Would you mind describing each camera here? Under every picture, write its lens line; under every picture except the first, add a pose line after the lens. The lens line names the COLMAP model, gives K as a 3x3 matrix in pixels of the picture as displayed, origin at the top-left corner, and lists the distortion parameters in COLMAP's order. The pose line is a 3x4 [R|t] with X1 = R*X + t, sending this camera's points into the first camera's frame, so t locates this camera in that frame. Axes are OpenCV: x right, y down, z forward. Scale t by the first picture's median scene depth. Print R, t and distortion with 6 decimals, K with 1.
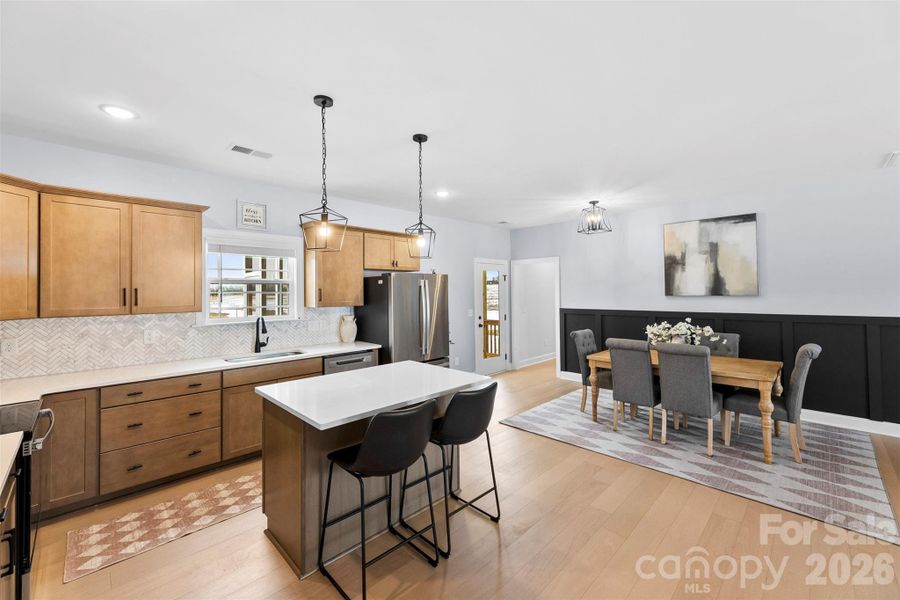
lens RADIAL K [[365.0, 0, 449.6], [0, 365.0, 287.5], [0, 0, 1]] dist [-0.001919, 0.000163]
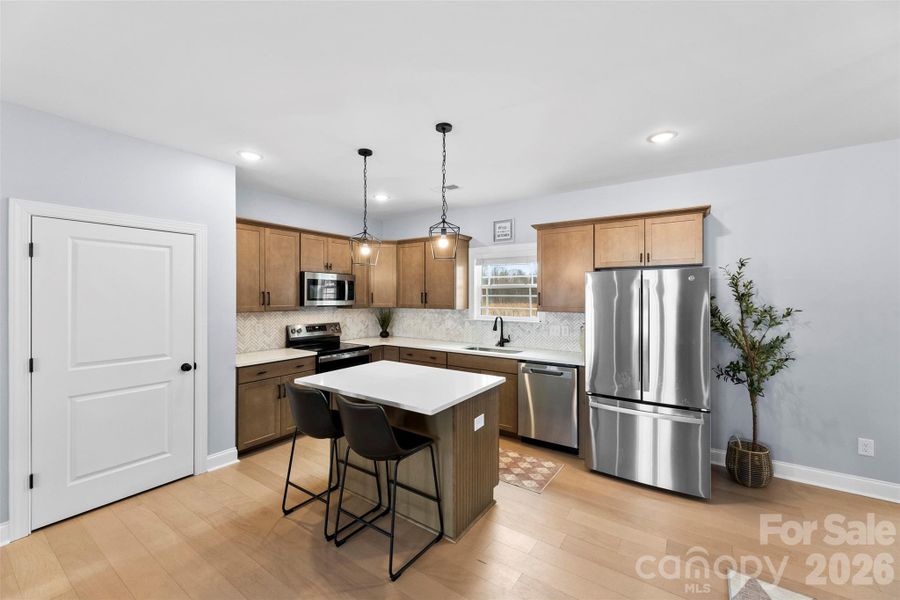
lens RADIAL K [[365.0, 0, 448.9], [0, 365.0, 294.5], [0, 0, 1]] dist [-0.001919, 0.000163]
pose [[0.190181, 0.008806, -0.981709, 0.507749], [0.009022, 0.999902, 0.010717, -0.003794], [0.981708, -0.010895, 0.190083, 0.518236]]
